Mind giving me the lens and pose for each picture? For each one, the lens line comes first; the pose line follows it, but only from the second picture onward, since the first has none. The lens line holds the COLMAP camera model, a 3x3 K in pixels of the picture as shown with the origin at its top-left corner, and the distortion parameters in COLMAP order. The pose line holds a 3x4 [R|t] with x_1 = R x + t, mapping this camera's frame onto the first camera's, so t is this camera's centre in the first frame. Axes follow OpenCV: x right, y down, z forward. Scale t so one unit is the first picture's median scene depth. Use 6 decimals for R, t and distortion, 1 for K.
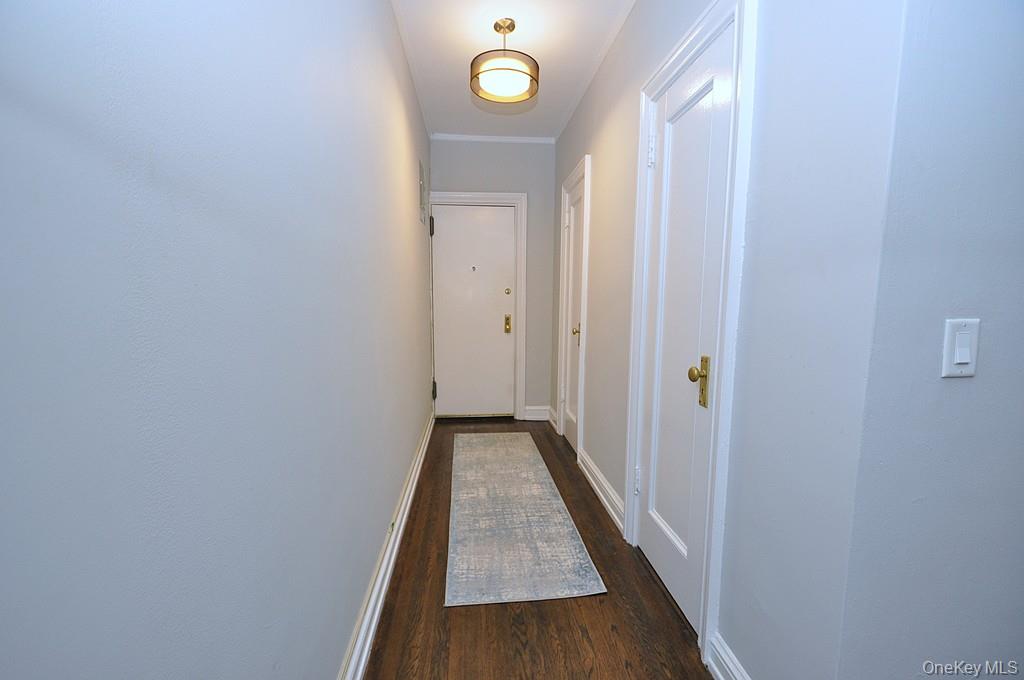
lens RADIAL K [[449.4, 0, 514.3], [0, 449.4, 355.8], [0, 0, 1]] dist [-0.000003, -0.000832]
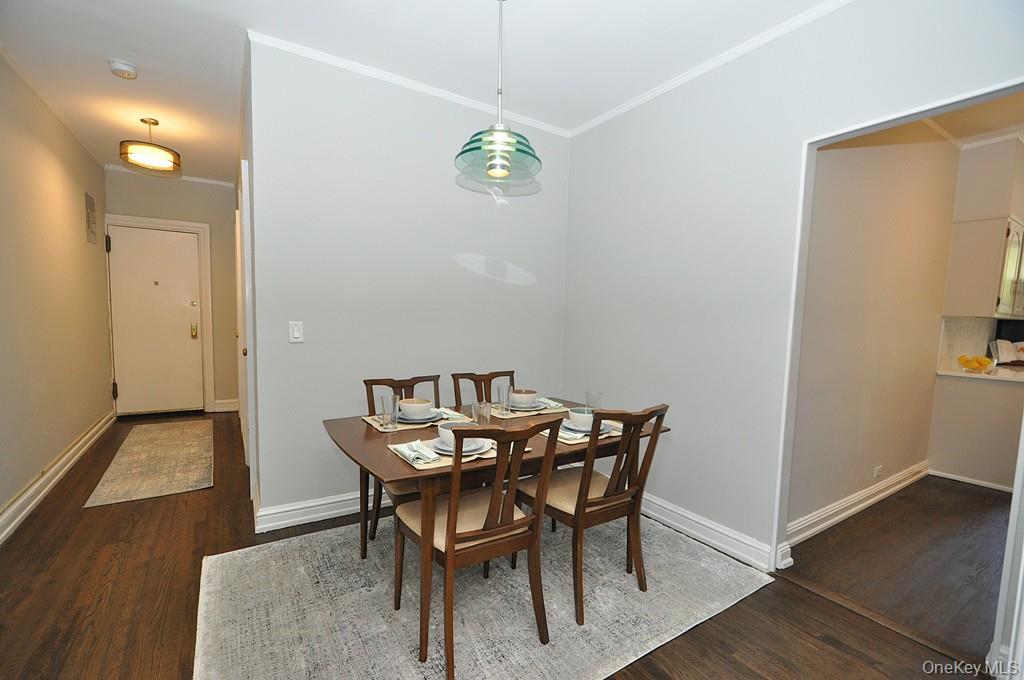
lens RADIAL K [[449.4, 0, 514.3], [0, 449.4, 355.8], [0, 0, 1]] dist [-0.000003, -0.000832]
pose [[0.887941, -0.018087, 0.459601, 0.250826], [0.032774, 0.999175, -0.023997, 0.066411], [-0.458788, 0.036371, 0.887801, -0.579209]]
